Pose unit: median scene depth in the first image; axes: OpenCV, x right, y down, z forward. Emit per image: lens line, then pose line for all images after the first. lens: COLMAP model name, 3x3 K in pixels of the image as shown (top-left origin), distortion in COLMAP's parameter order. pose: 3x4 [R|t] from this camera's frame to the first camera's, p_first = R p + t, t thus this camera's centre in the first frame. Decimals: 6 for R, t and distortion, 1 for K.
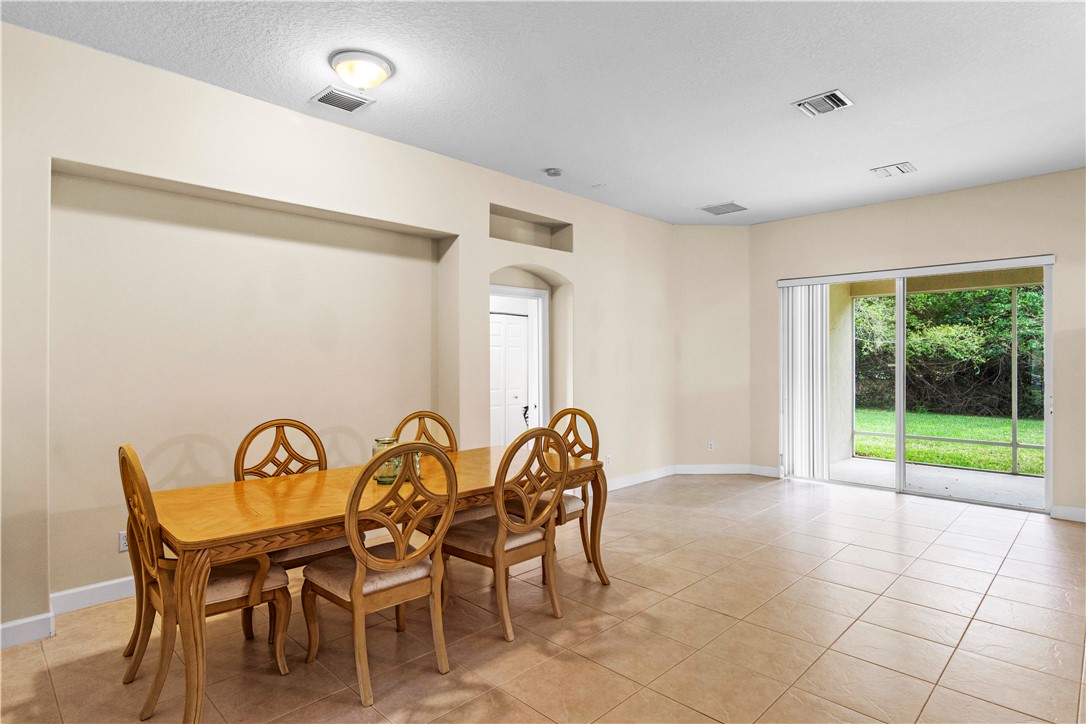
lens RADIAL K [[560.1, 0, 545.3], [0, 560.1, 355.5], [0, 0, 1]] dist [-0.010300, -0.000843]
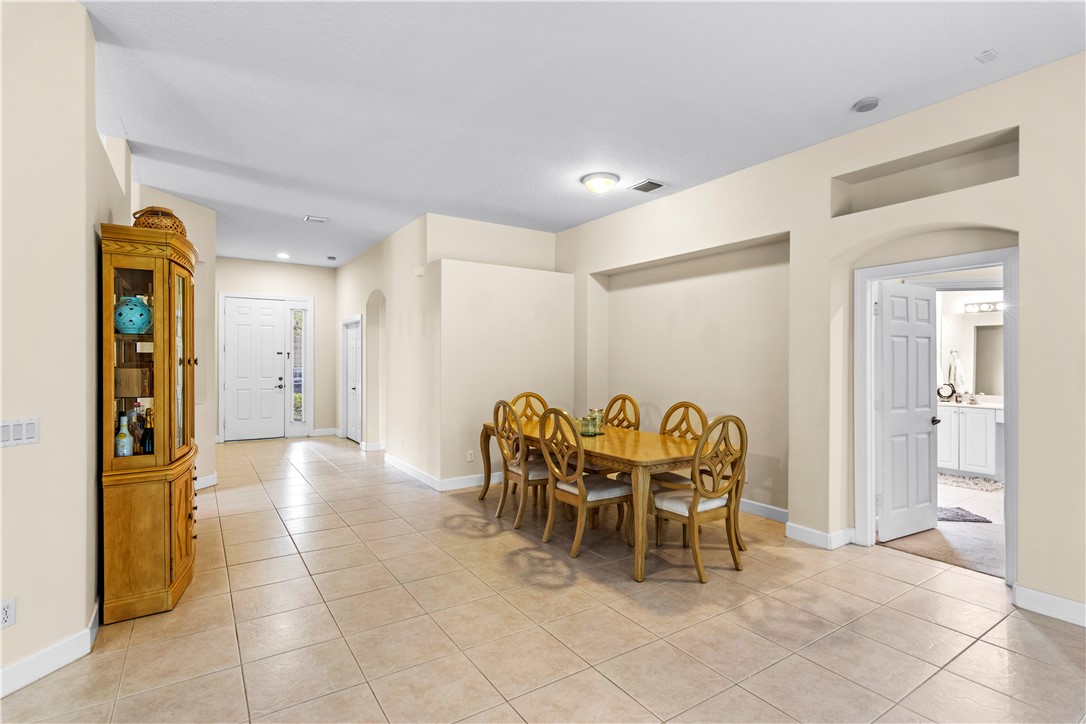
lens RADIAL K [[524.6, 0, 566.5], [0, 524.6, 361.1], [0, 0, 1]] dist [-0.003650, -0.001969]
pose [[-0.158691, 0.003434, -0.987322, 1.129010], [0.002641, 0.999992, 0.003054, 0.005726], [0.987325, -0.002123, -0.158699, 1.077937]]
